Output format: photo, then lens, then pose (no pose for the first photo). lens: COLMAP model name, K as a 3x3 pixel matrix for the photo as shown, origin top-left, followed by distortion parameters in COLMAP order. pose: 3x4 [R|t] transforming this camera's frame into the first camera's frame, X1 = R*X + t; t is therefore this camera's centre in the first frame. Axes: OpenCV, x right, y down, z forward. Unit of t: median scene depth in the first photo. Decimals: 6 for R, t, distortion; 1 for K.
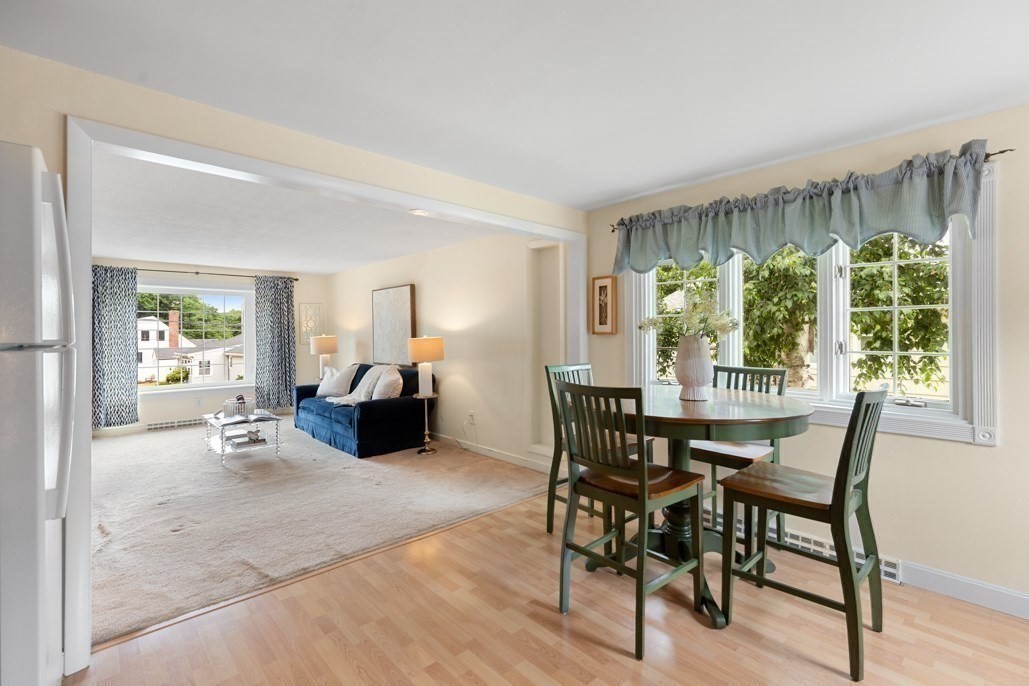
lens RADIAL K [[463.5, 0, 516.4], [0, 463.5, 330.0], [0, 0, 1]] dist [0.001945, -0.000012]
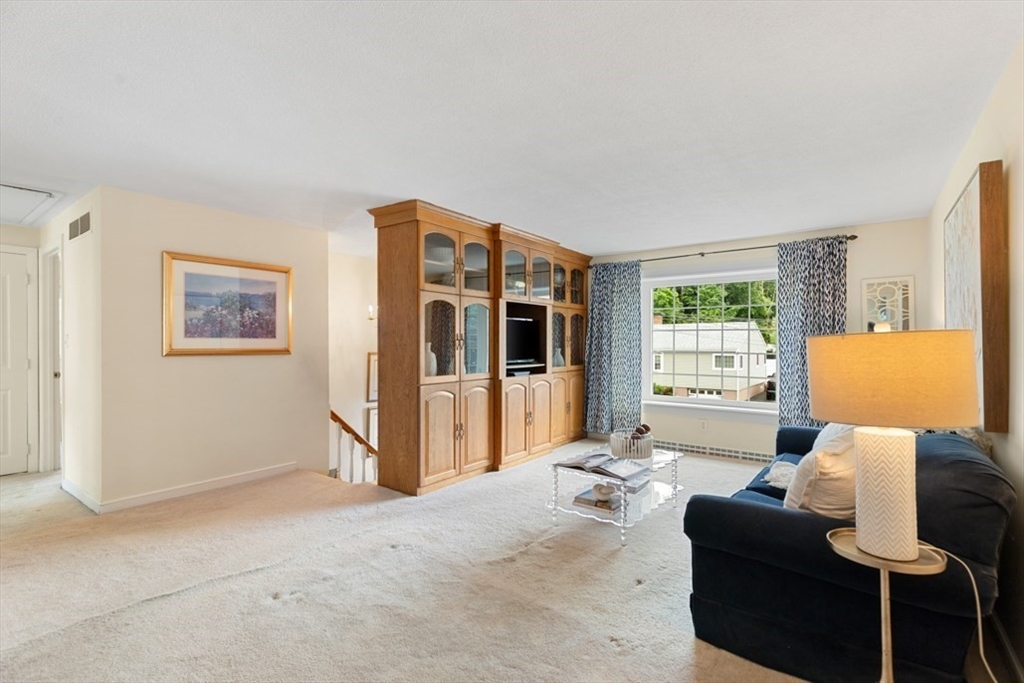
lens RADIAL K [[476.3, 0, 510.6], [0, 476.3, 344.7], [0, 0, 1]] dist [0.004674, 0.000011]
pose [[0.174607, 0.012274, -0.984562, 0.031036], [0.004334, 0.999903, 0.013234, 0.015022], [0.984629, -0.006577, 0.174537, 0.623575]]
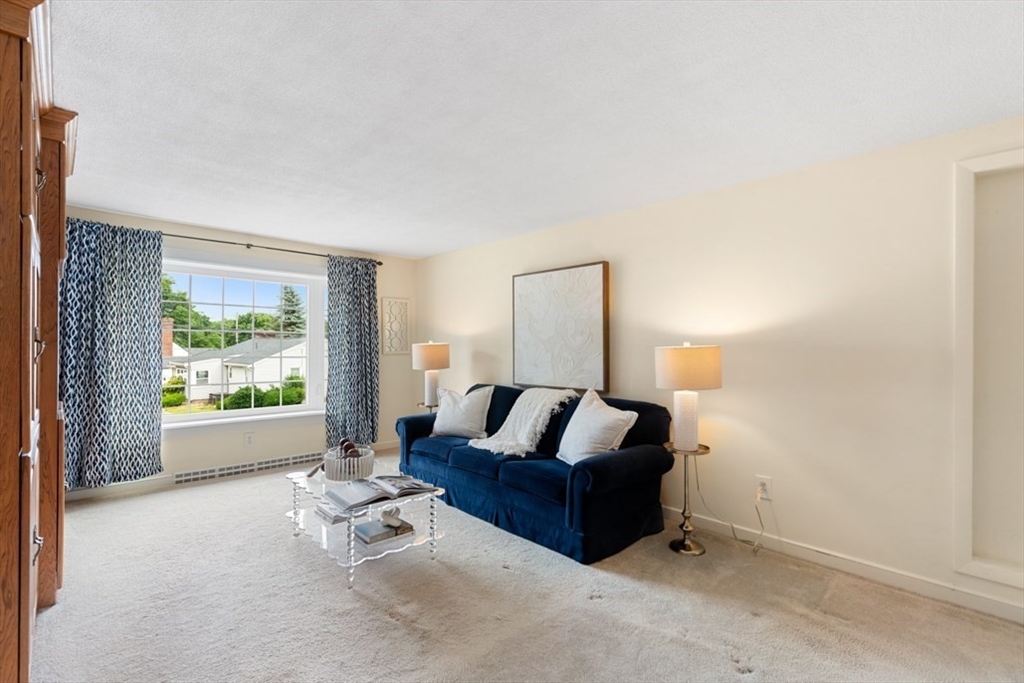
lens RADIAL K [[463.7, 0, 512.4], [0, 463.7, 346.5], [0, 0, 1]] dist [0.006815, -0.000193]
pose [[0.999864, 0.014683, 0.007554, -0.350024], [-0.014730, 0.999872, 0.006186, 0.013927], [-0.007462, -0.006296, 0.999952, 0.366725]]
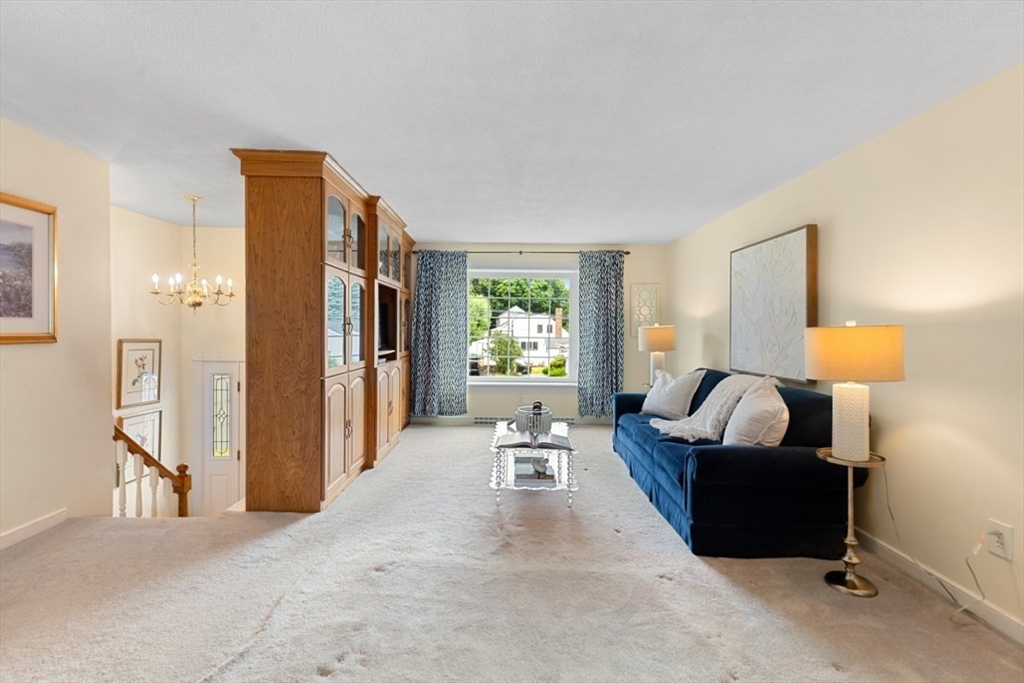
lens RADIAL K [[463.8, 0, 509.3], [0, 463.8, 336.8], [0, 0, 1]] dist [0.004910, -0.000084]
pose [[0.730318, 0.025634, -0.682626, -0.112318], [-0.010249, 0.999594, 0.026572, 0.015299], [0.683031, -0.012409, 0.730284, 0.383950]]
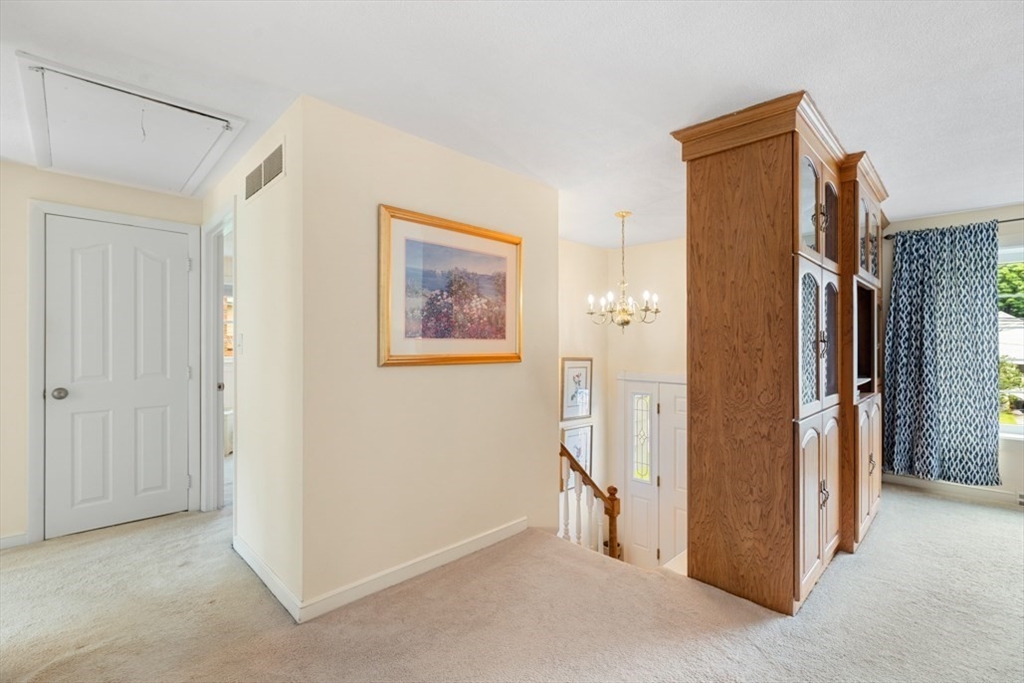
lens RADIAL K [[458.7, 0, 511.6], [0, 458.7, 343.3], [0, 0, 1]] dist [0.002316, -0.000105]
pose [[0.022456, 0.005806, -0.999731, -0.265738], [0.005153, 0.999969, 0.005923, 0.014785], [0.999735, -0.005285, 0.022425, 0.393746]]
